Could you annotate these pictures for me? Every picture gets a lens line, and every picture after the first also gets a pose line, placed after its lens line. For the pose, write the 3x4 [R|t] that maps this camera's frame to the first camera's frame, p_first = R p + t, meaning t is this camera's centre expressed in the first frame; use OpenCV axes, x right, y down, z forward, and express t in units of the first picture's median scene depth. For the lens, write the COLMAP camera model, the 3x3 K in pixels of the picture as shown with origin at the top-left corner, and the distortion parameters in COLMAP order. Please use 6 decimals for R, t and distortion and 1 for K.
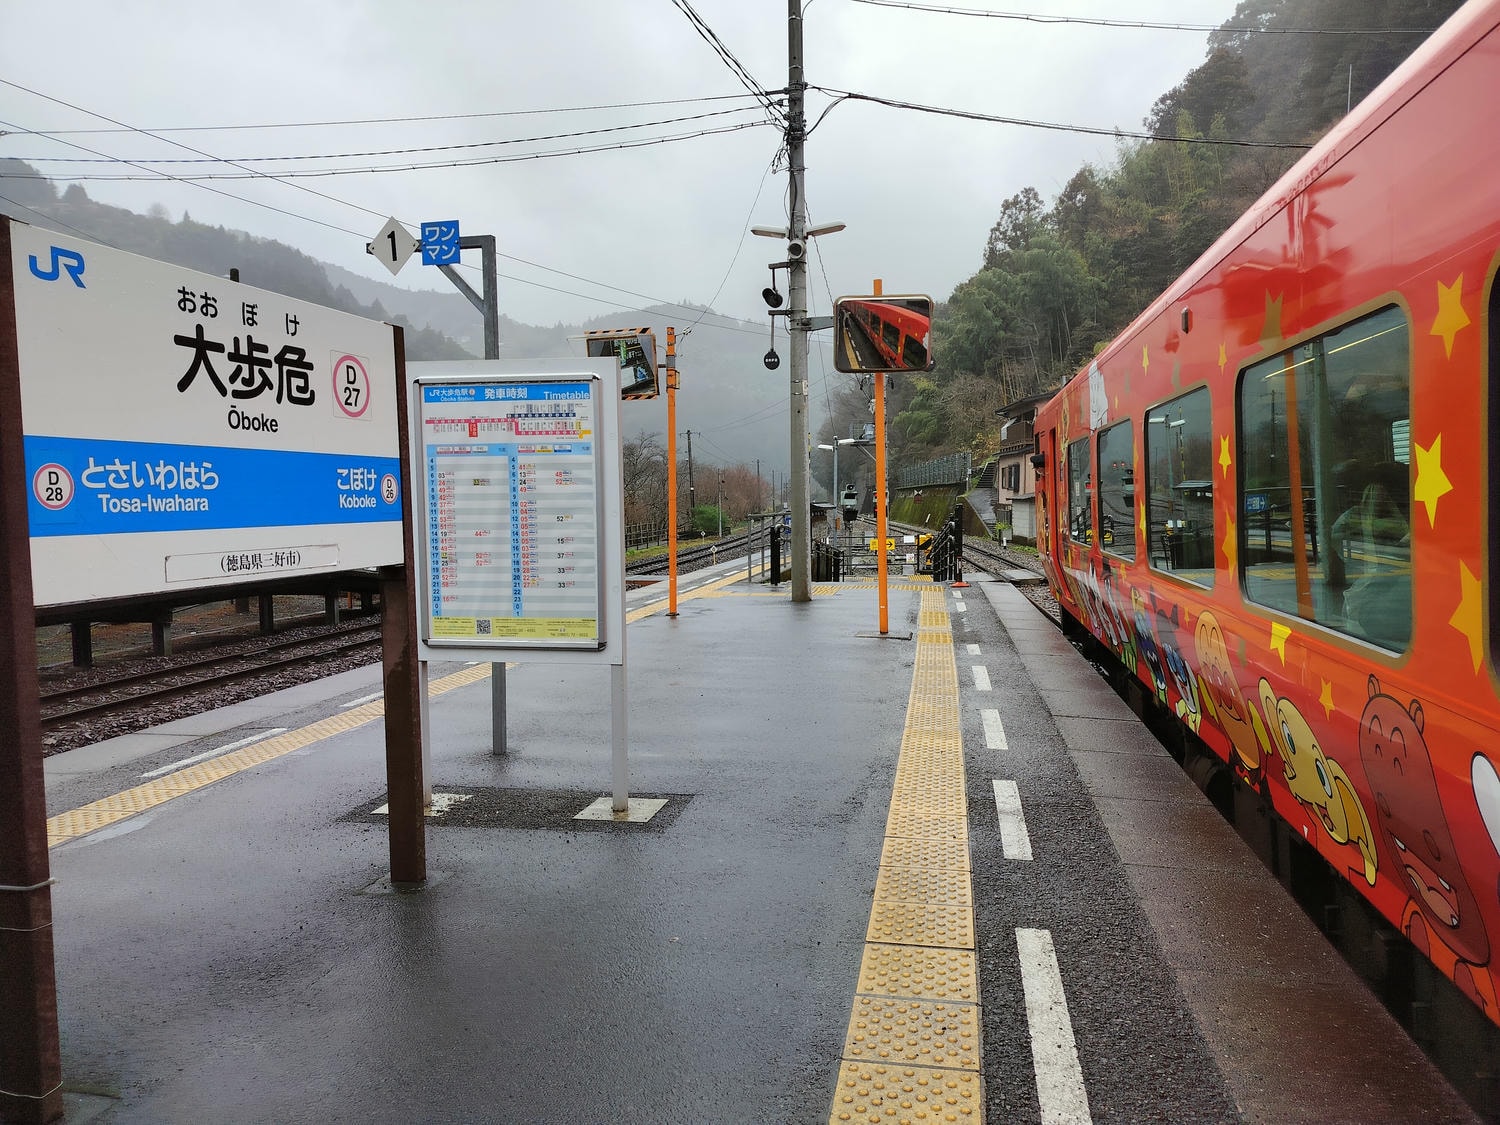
lens RADIAL K [[1064.4, 0, 779.3], [0, 1064.4, 580.6], [0, 0, 1]] dist [0.065873, -0.089815]
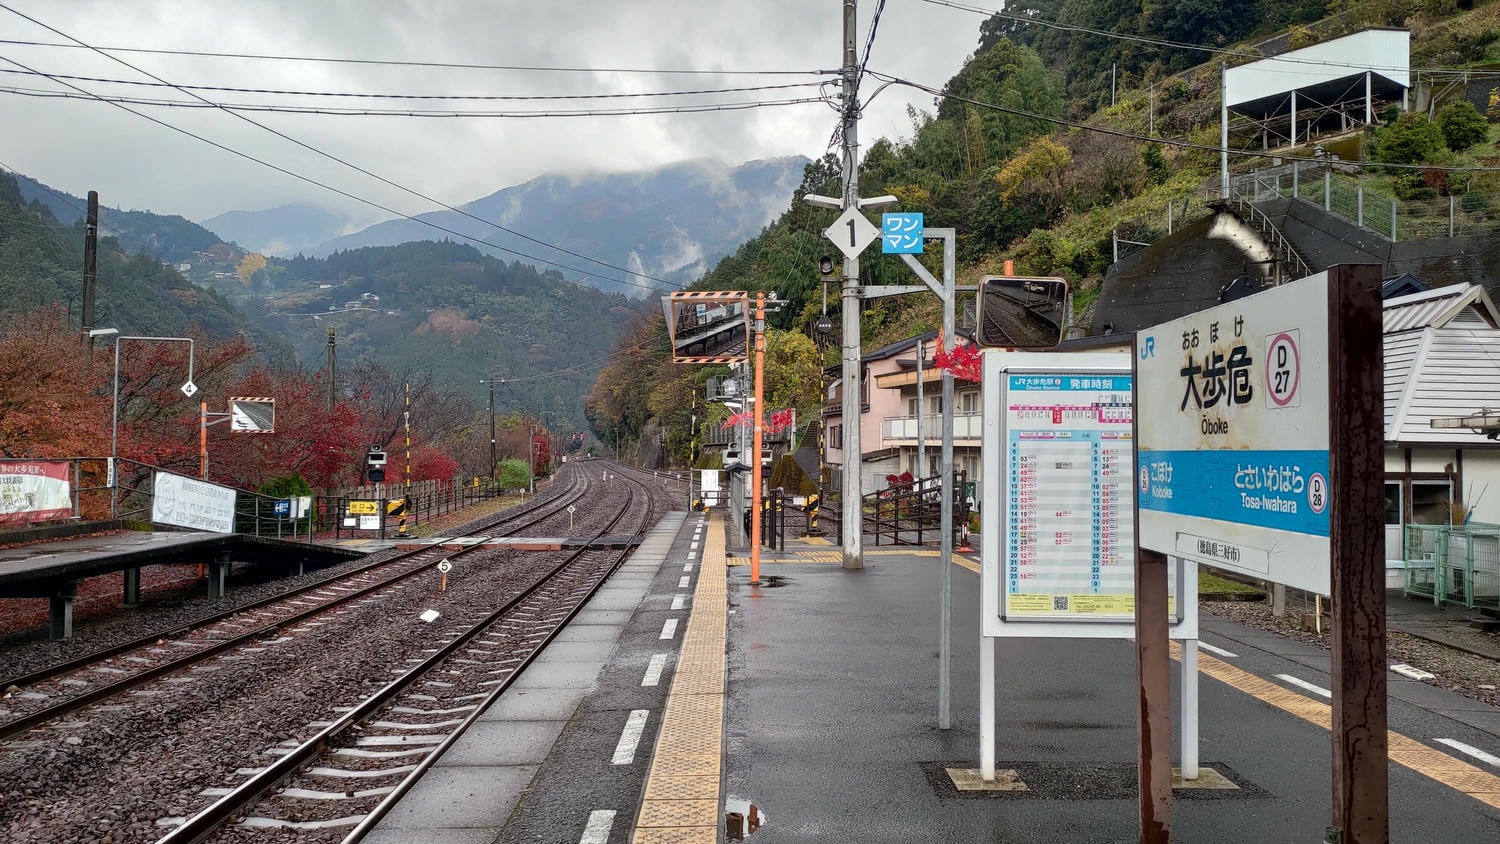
lens RADIAL K [[1116.2, 0, 760.2], [0, 1116.2, 429.6], [0, 0, 1]] dist [0.059075, -0.075521]
pose [[0.978303, 0.019114, 0.206297, -0.816293], [0.000652, 0.995446, -0.095326, -0.022170], [-0.207179, 0.093392, 0.973835, -0.024722]]
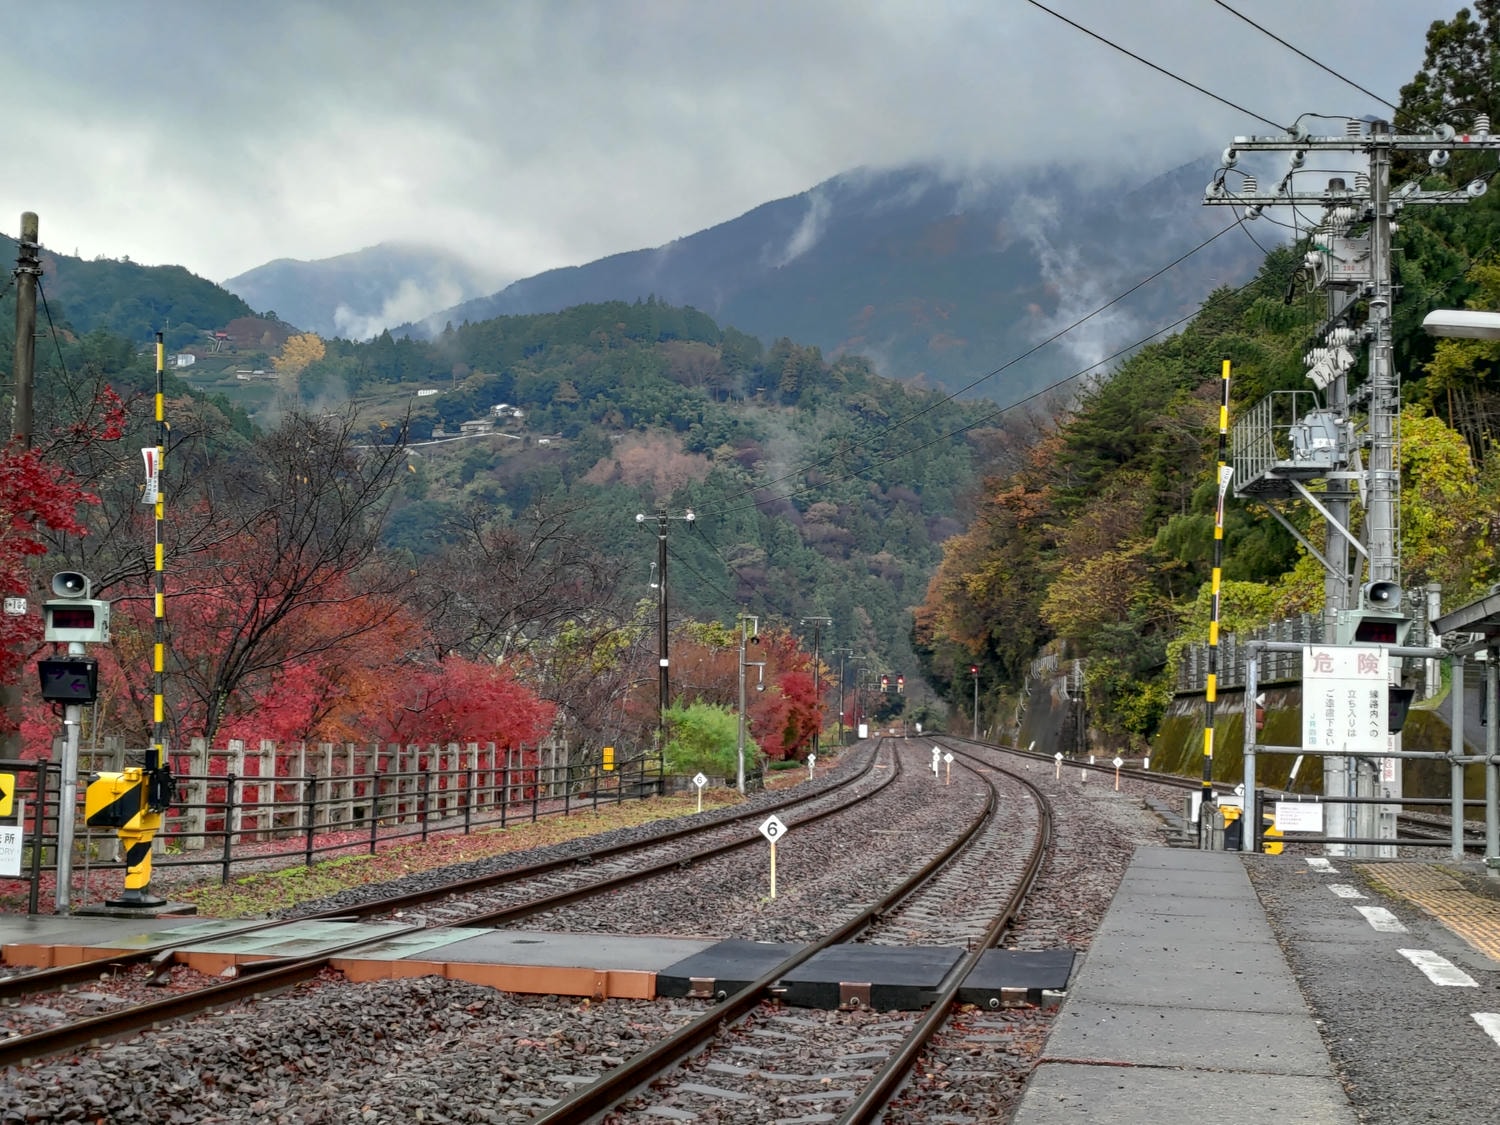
lens RADIAL K [[2094.3, 0, 773.5], [0, 2094.3, 562.4], [0, 0, 1]] dist [0.017966, 0.026200]
pose [[0.999054, 0.037422, -0.022131, -0.415329], [-0.040379, 0.987355, -0.153297, -0.096727], [0.016115, 0.154045, 0.987932, 3.544907]]
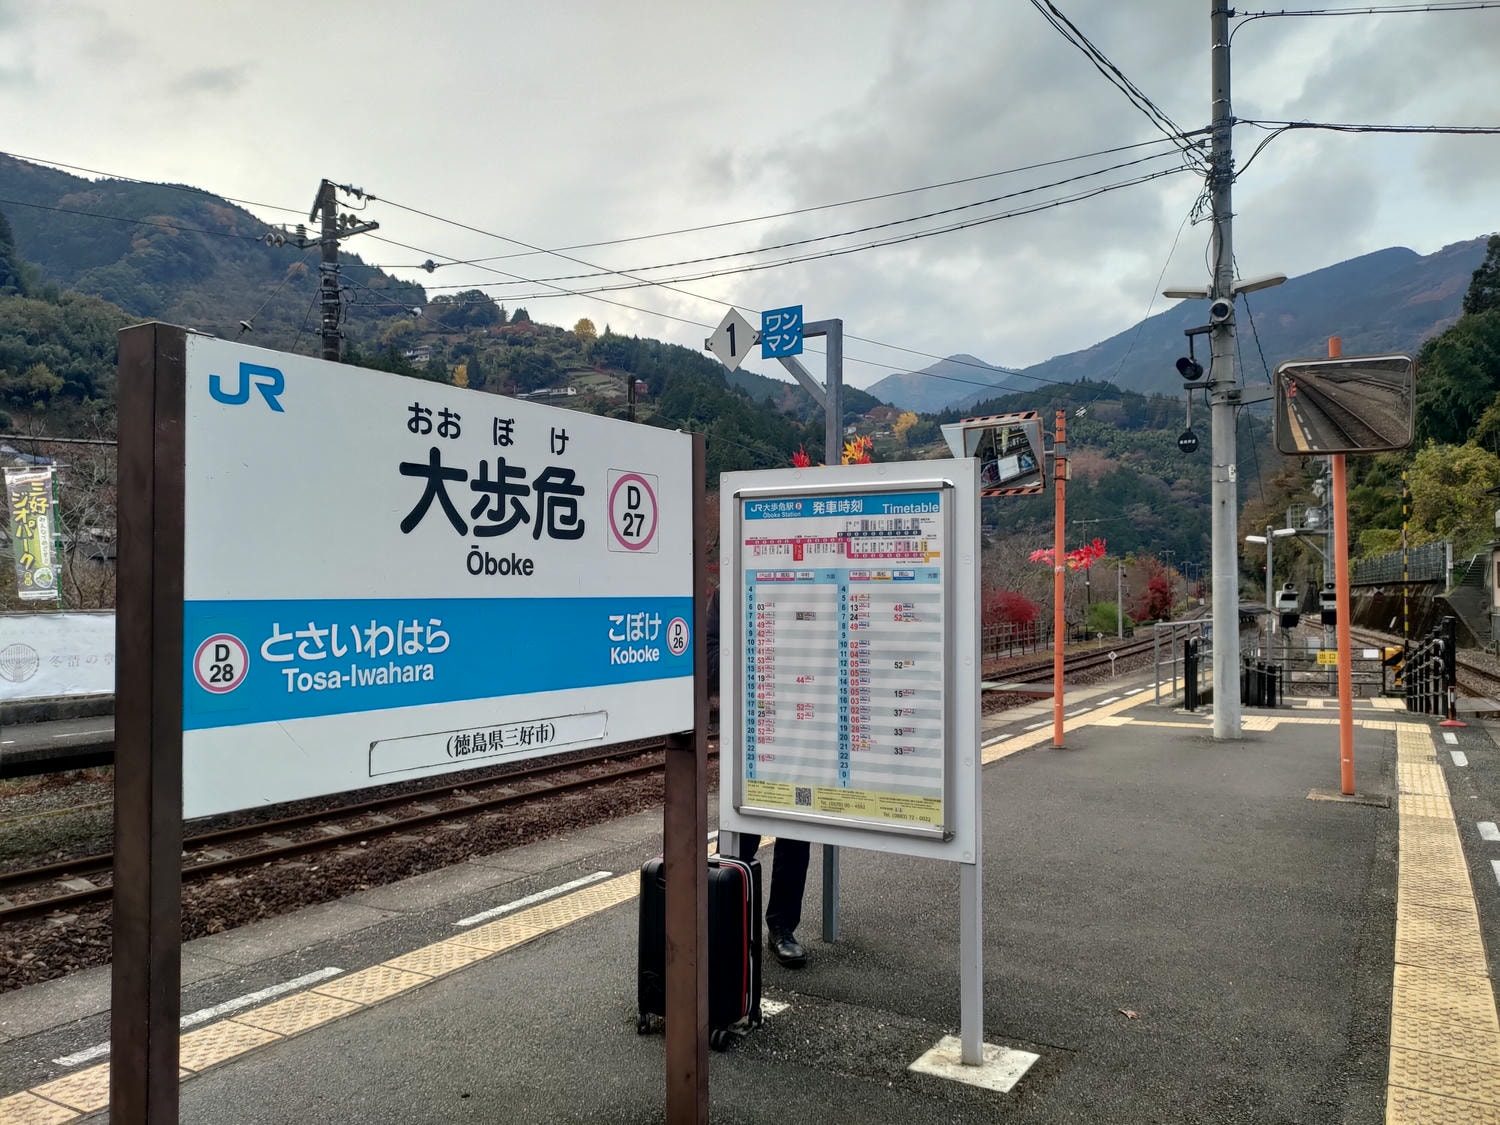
lens RADIAL K [[1131.1, 0, 775.1], [0, 1131.1, 577.0], [0, 0, 1]] dist [0.037640, -0.008630]
pose [[0.938131, 0.003758, -0.346259, -0.004671], [-0.033884, 0.996139, -0.080993, -0.052314], [0.344618, 0.087715, 0.934636, 0.194241]]
